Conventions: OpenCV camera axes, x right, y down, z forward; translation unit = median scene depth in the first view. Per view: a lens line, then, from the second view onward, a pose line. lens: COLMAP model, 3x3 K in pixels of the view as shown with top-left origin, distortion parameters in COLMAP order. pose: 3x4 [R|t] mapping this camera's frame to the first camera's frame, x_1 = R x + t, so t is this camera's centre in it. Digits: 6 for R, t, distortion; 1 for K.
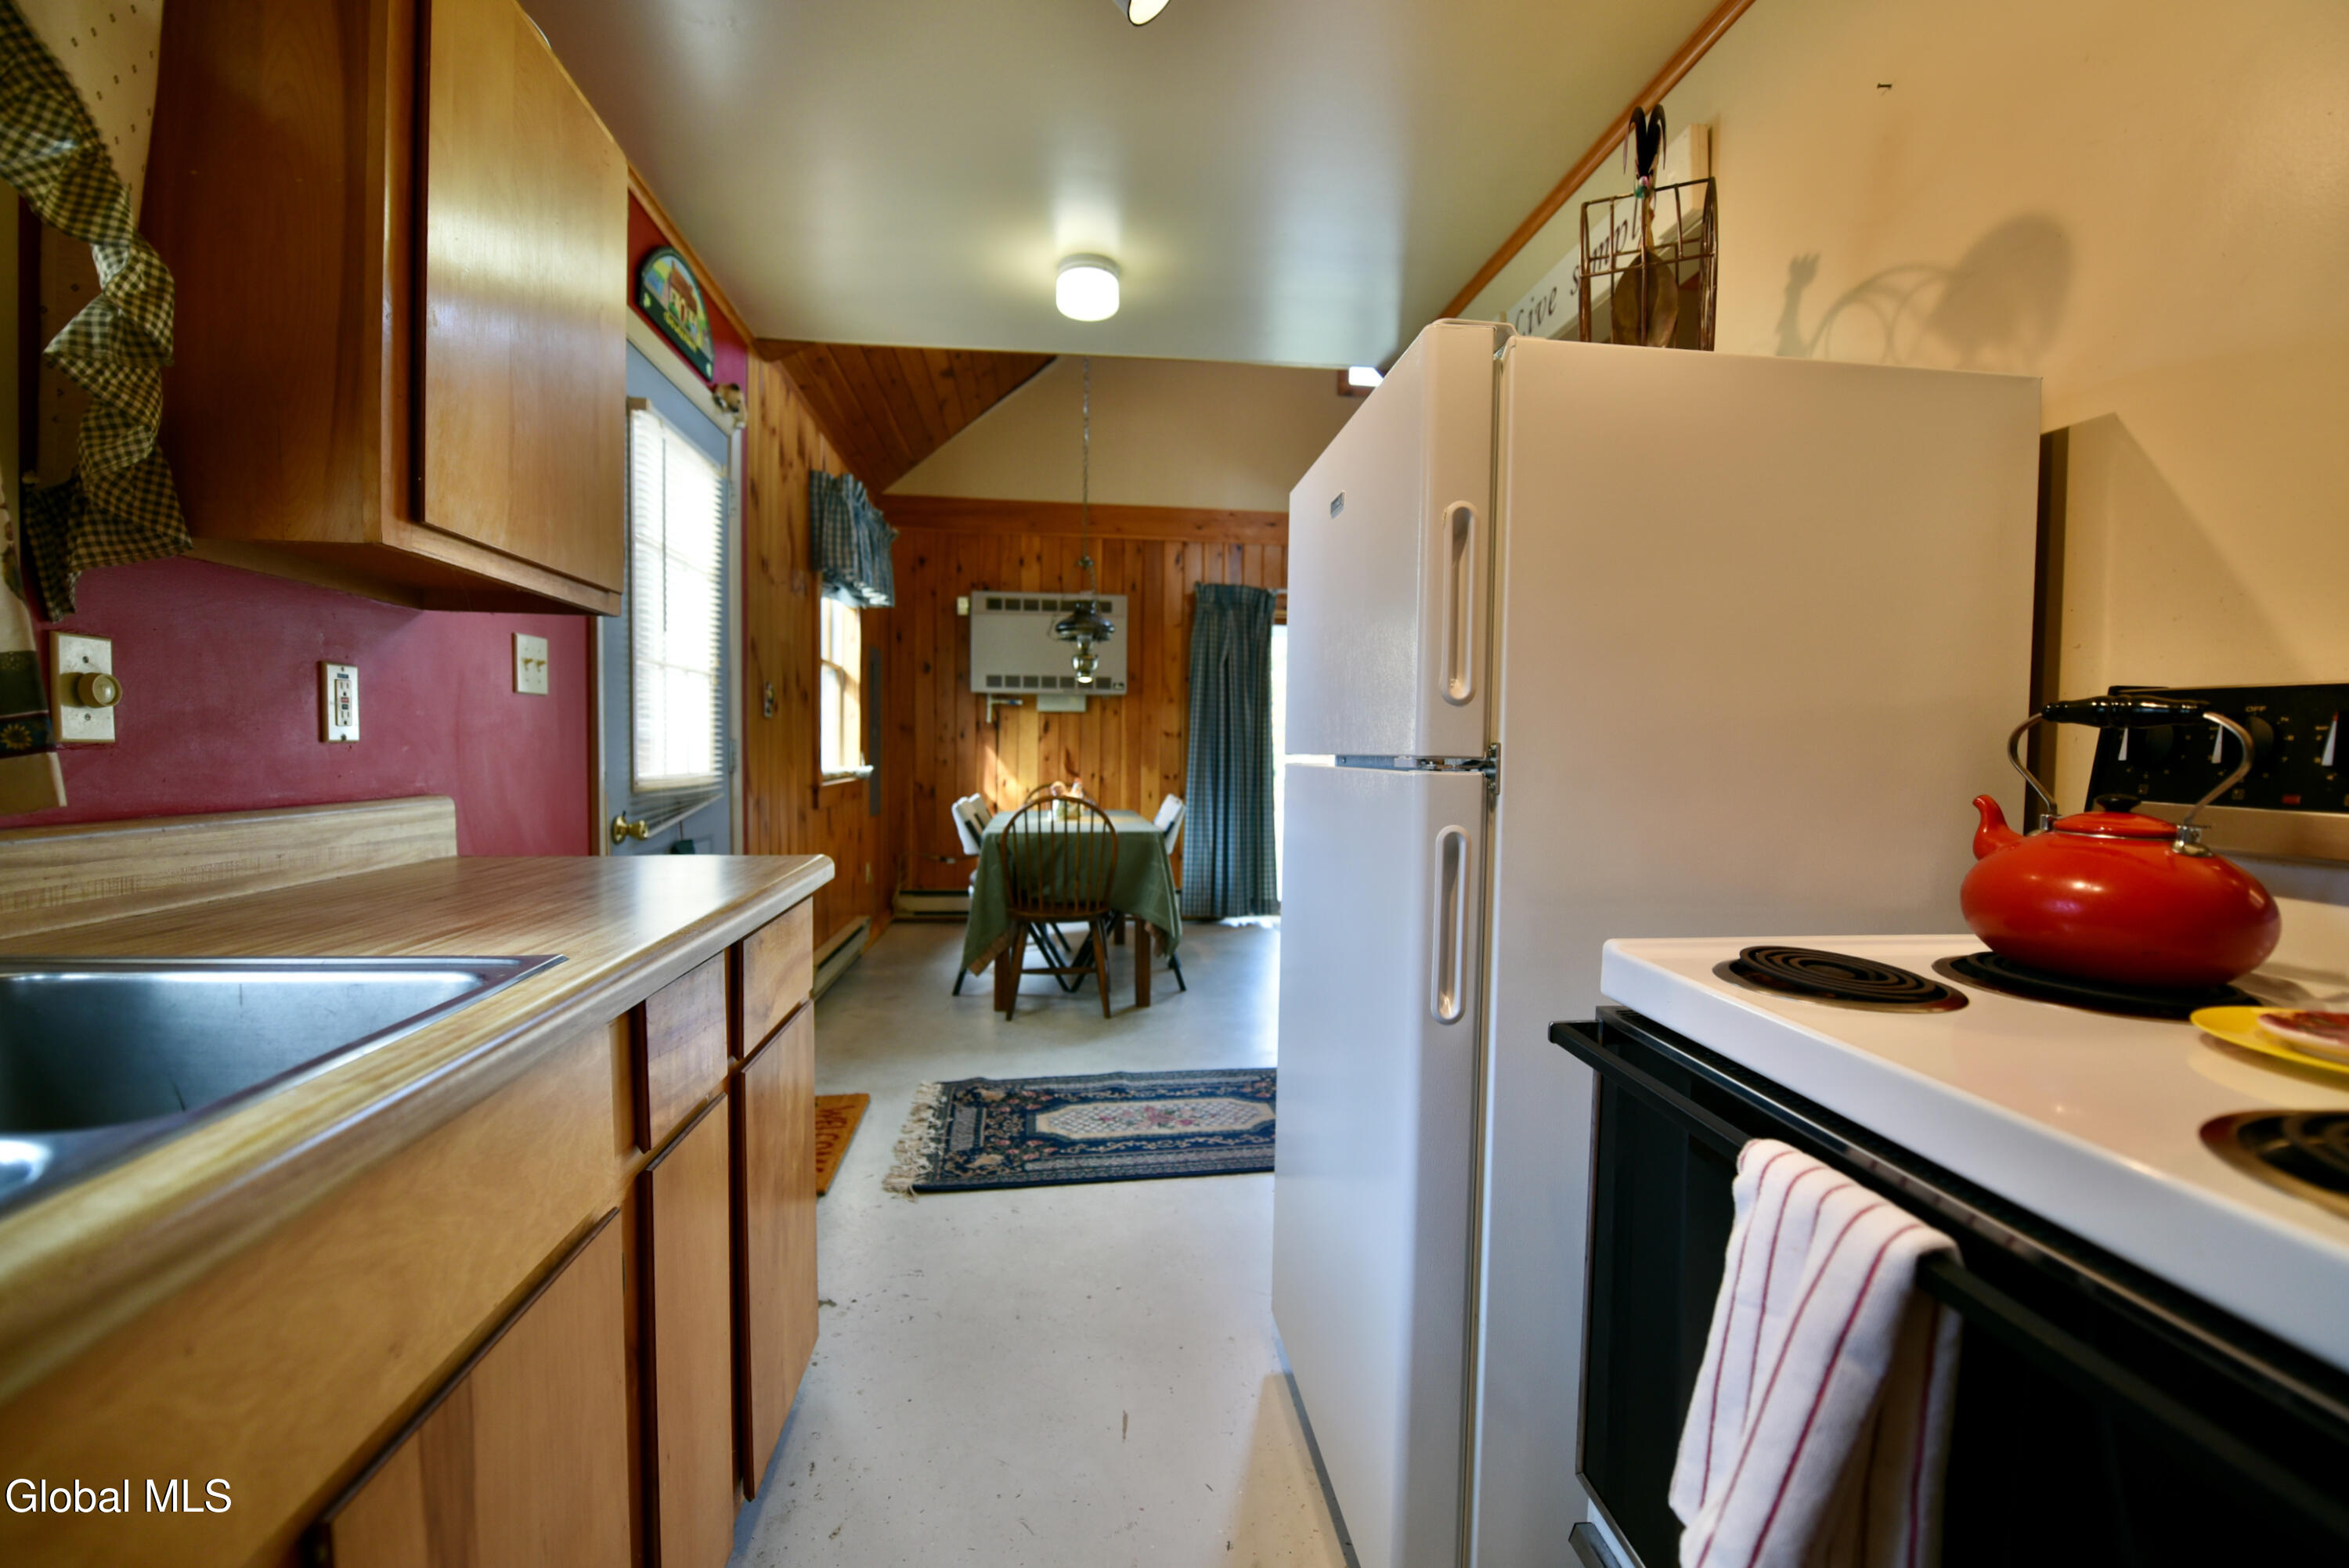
lens RADIAL K [[983.7, 0, 1177.0], [0, 983.7, 786.6], [0, 0, 1]] dist [-0.020189, -0.000880]
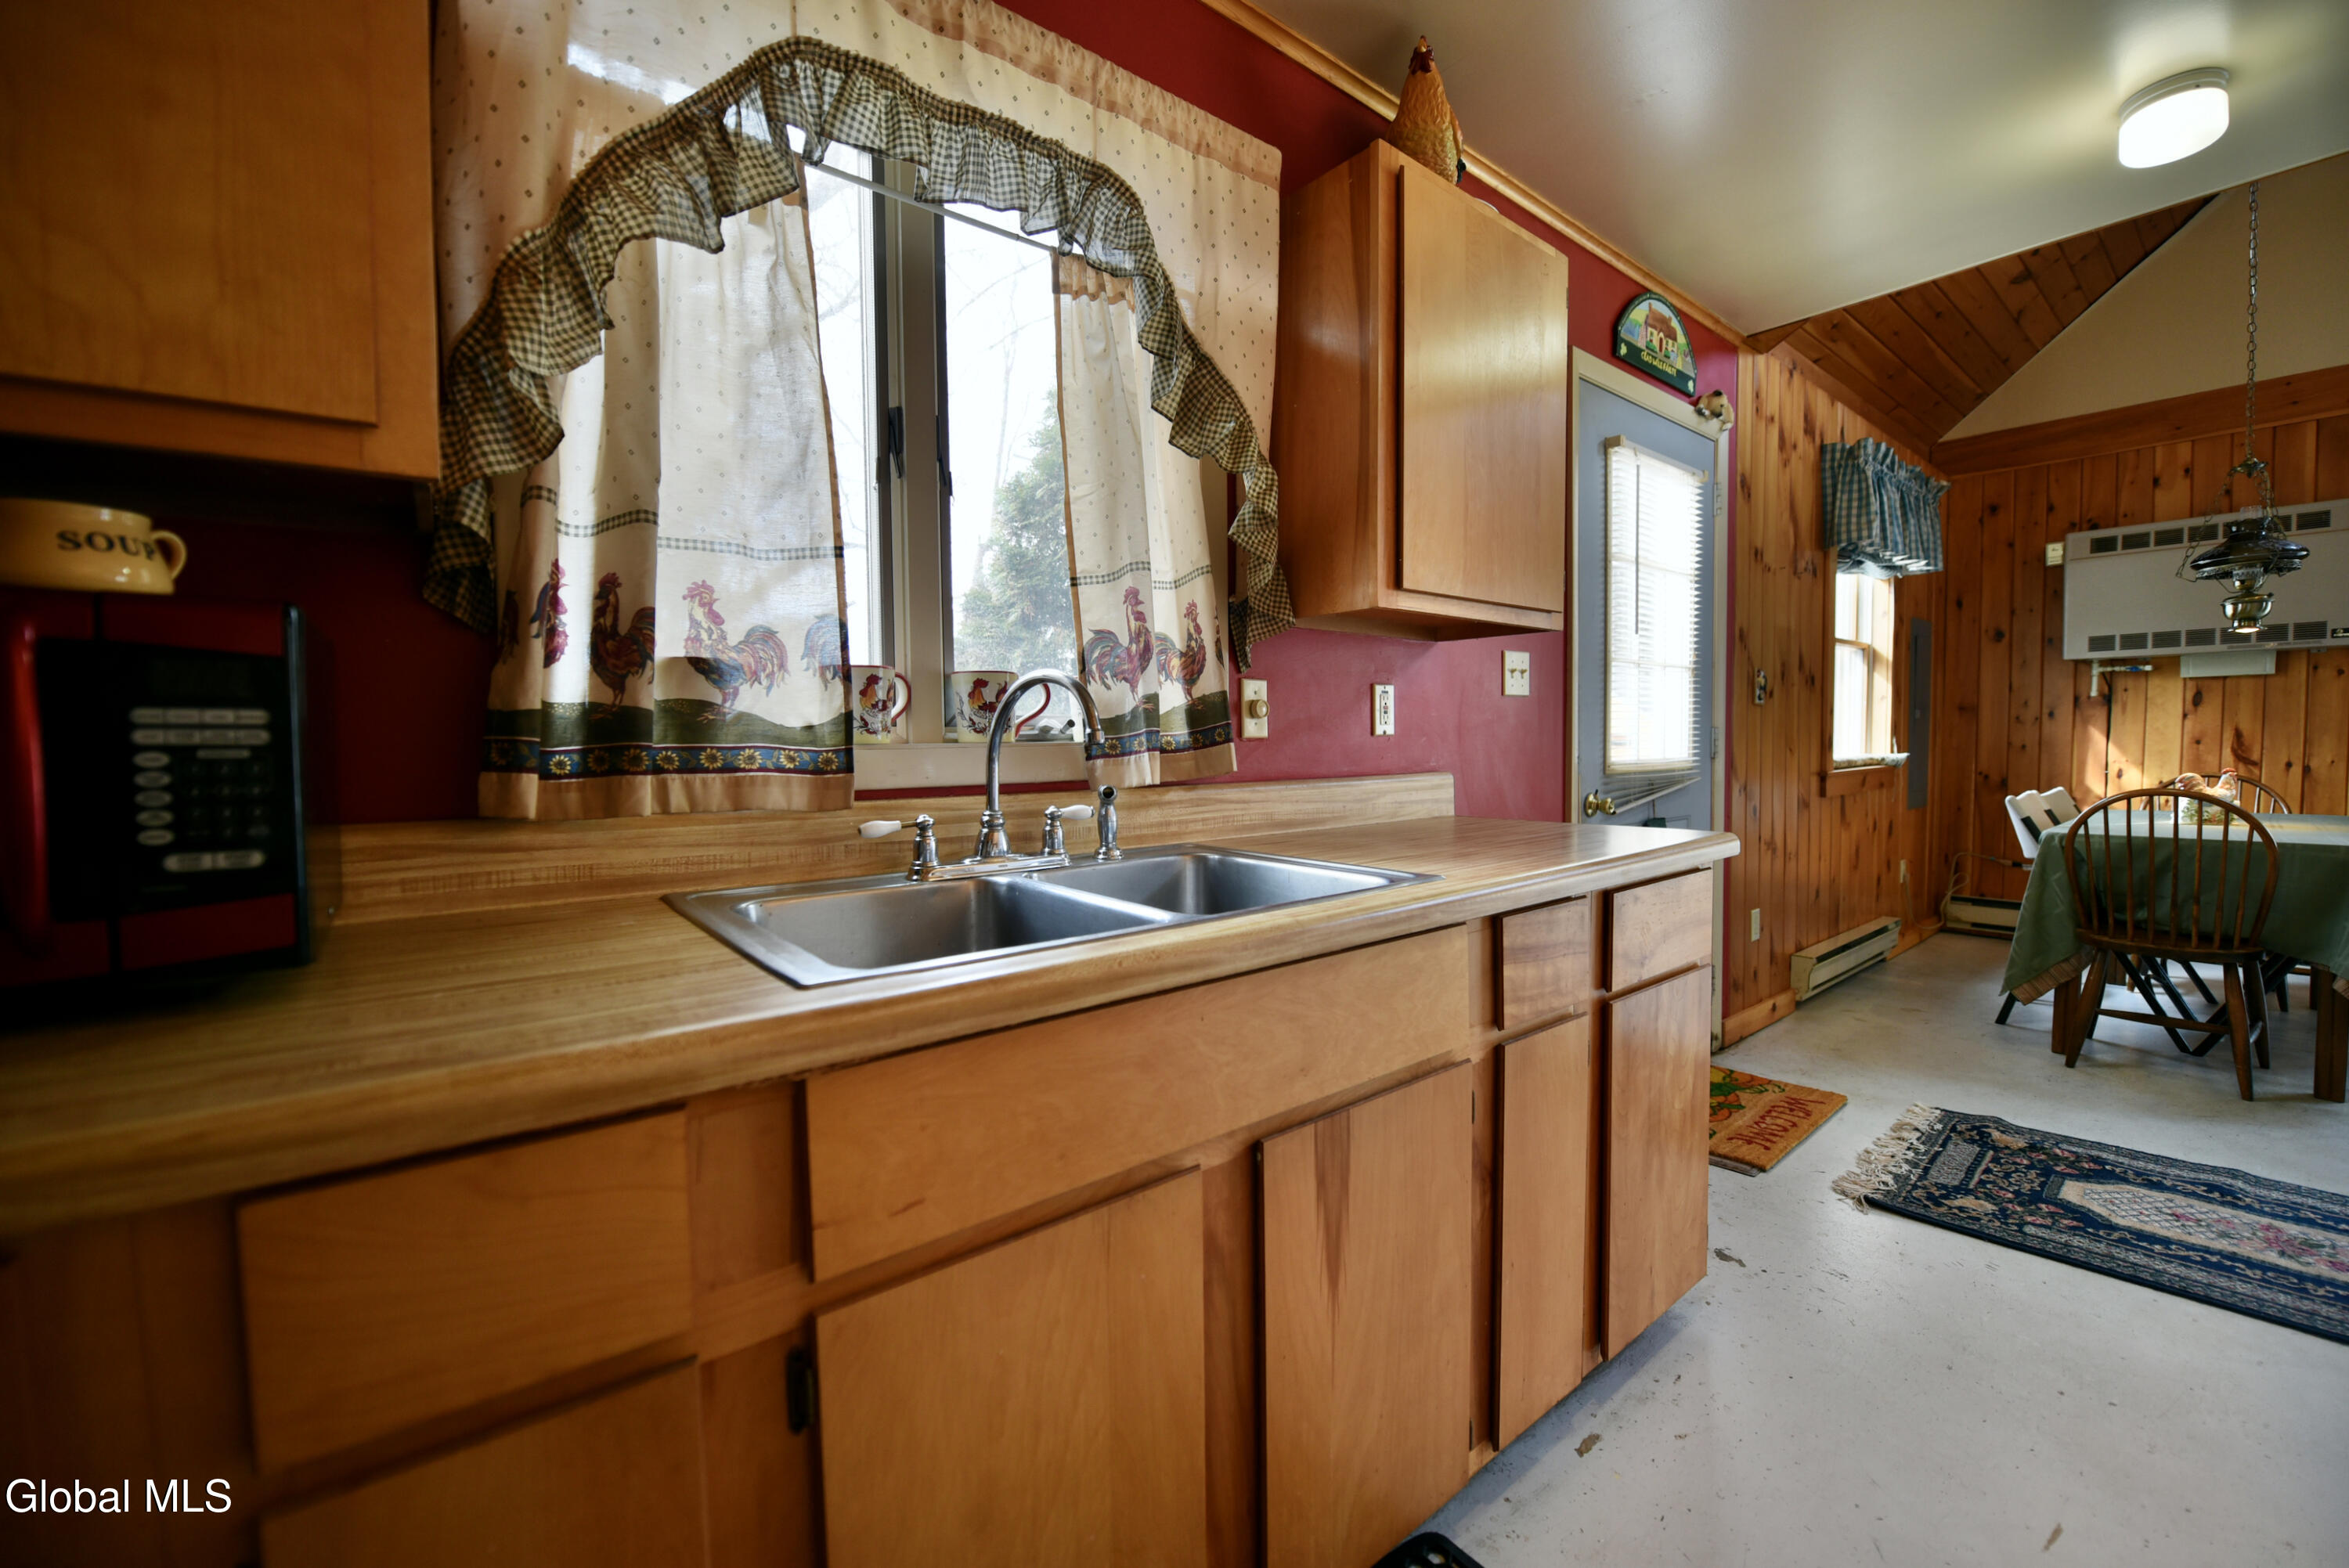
lens RADIAL K [[931.6, 0, 1180.8], [0, 931.6, 782.1], [0, 0, 1]] dist [-0.009582, -0.003058]
pose [[0.526474, 0.020126, -0.849953, 0.109957], [-0.013957, 0.999790, 0.015029, 0.005081], [0.850076, 0.003950, 0.526645, -0.022711]]
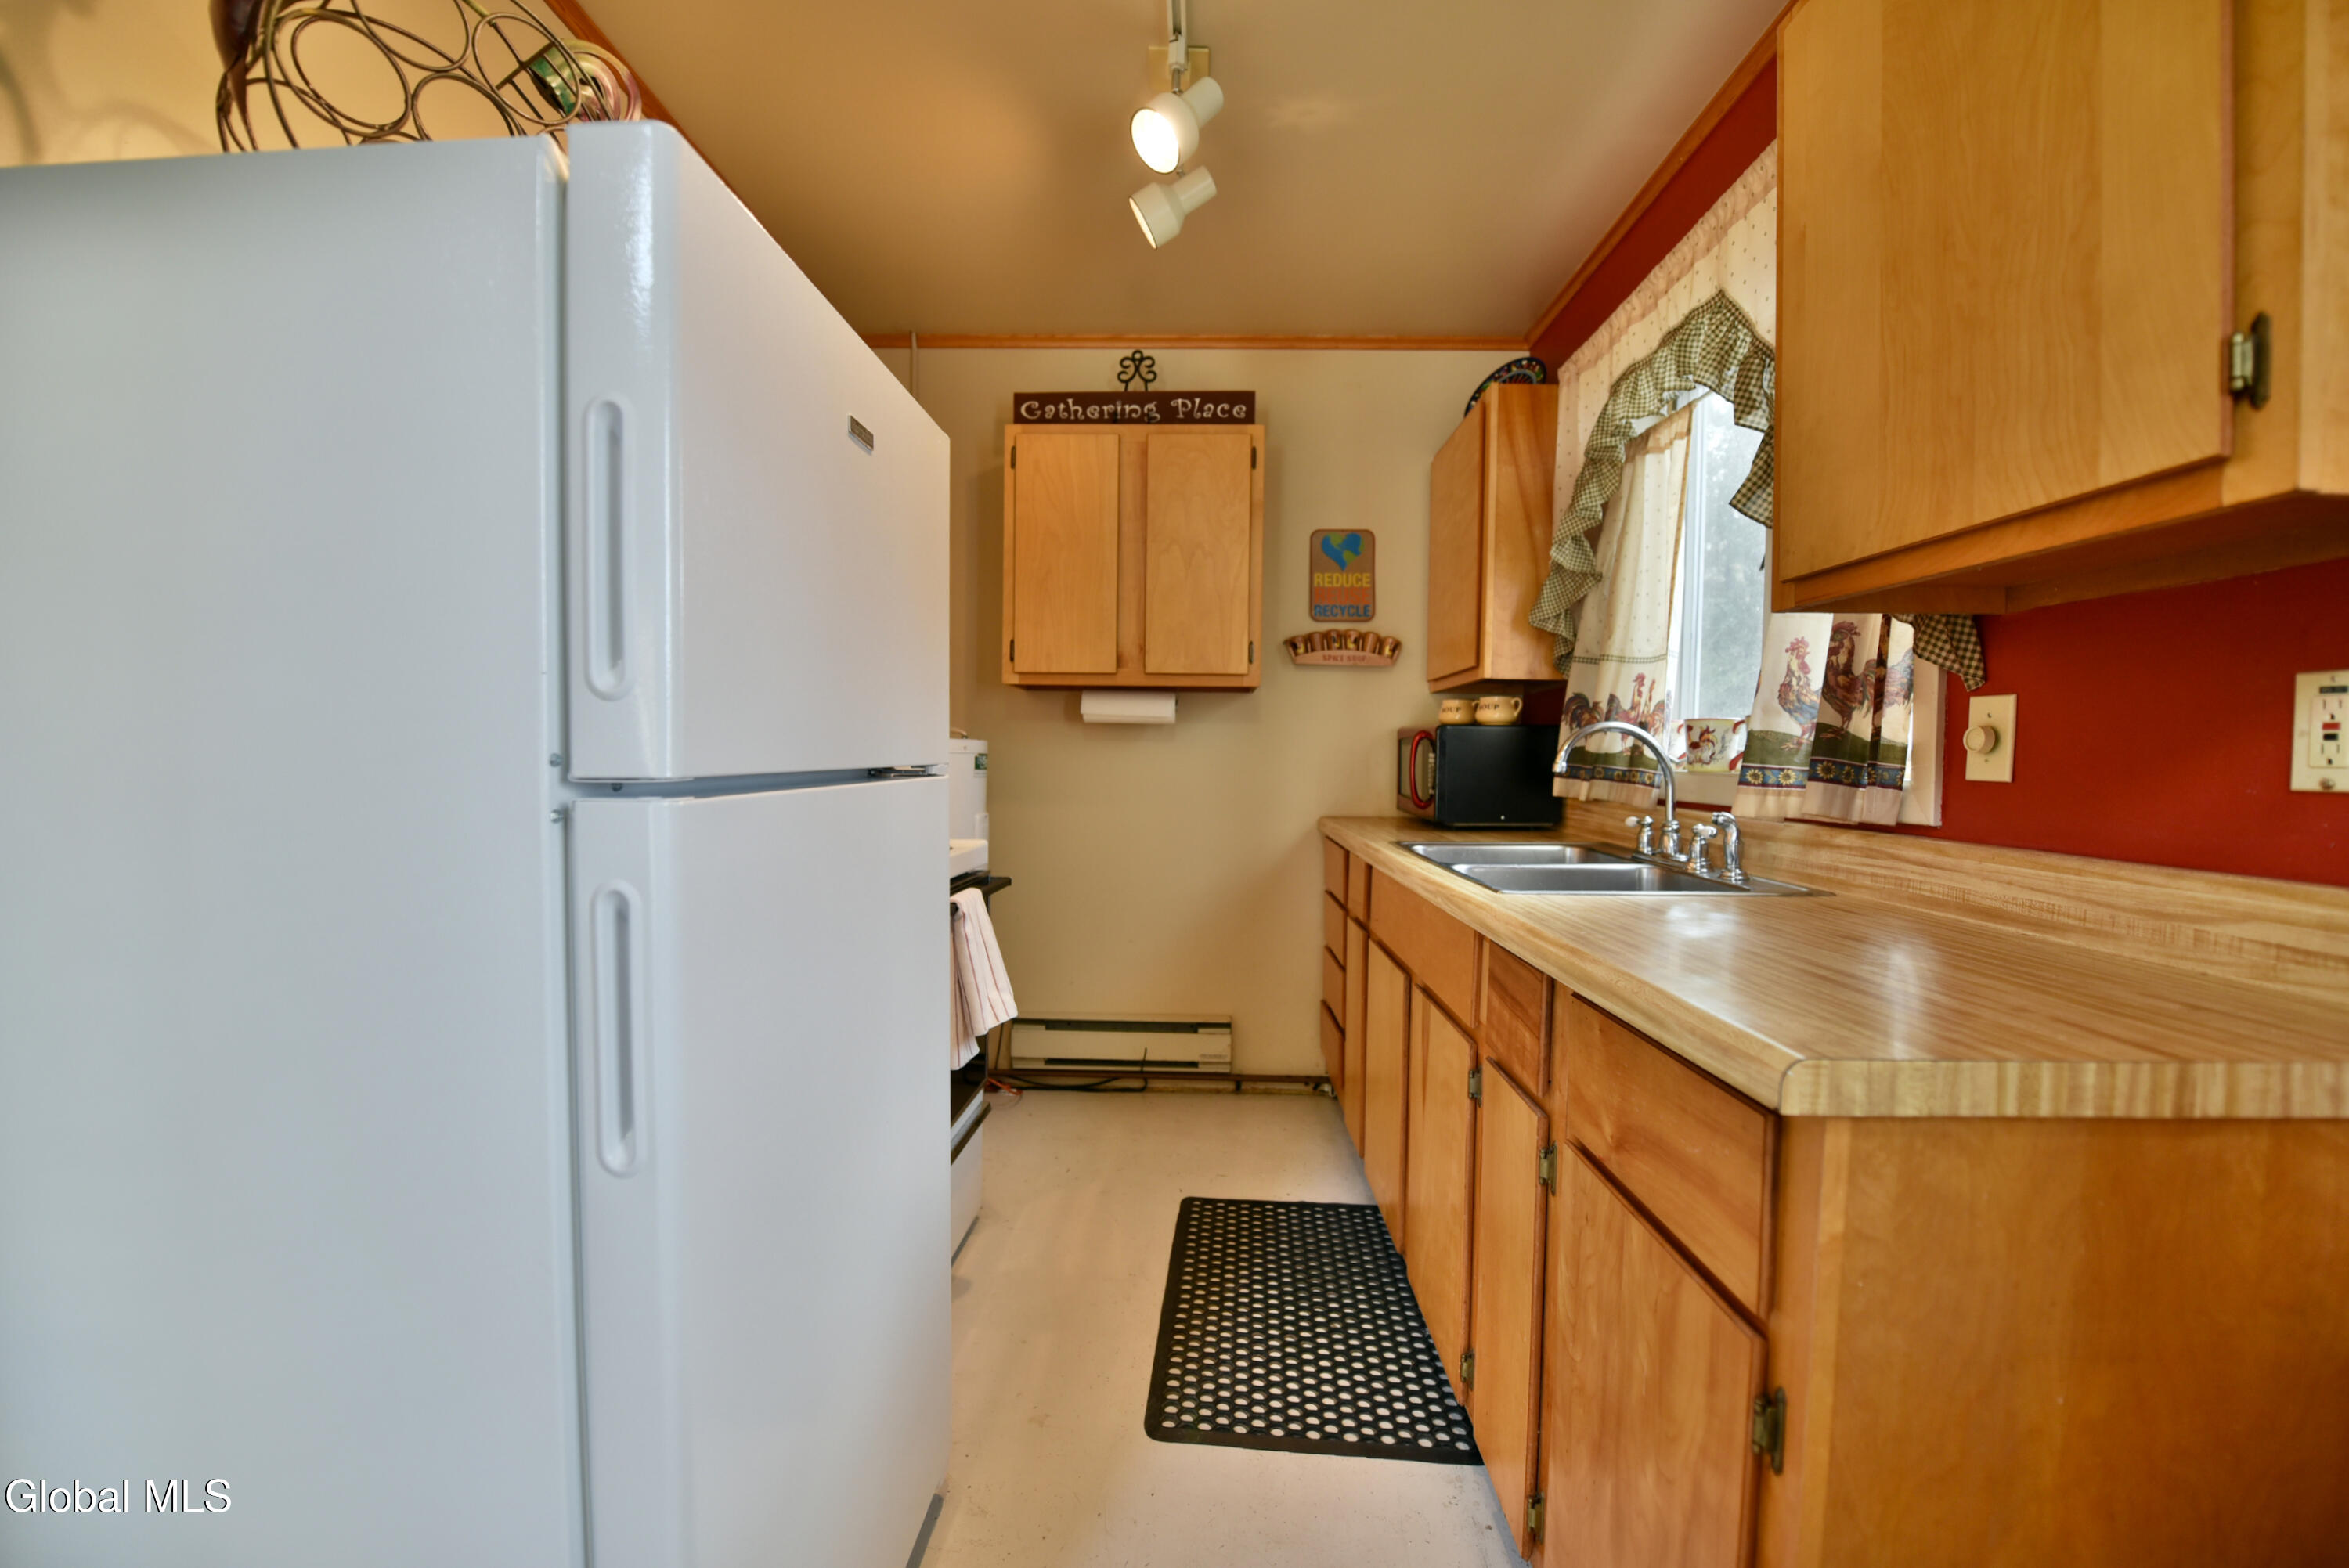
lens RADIAL K [[958.9, 0, 1177.8], [0, 958.9, 785.1], [0, 0, 1]] dist [-0.020779, -0.000870]
pose [[-0.988825, -0.030299, 0.145968, -0.096964], [-0.019542, 0.997024, 0.074576, -0.040703], [-0.147793, 0.070891, -0.986474, 0.862516]]
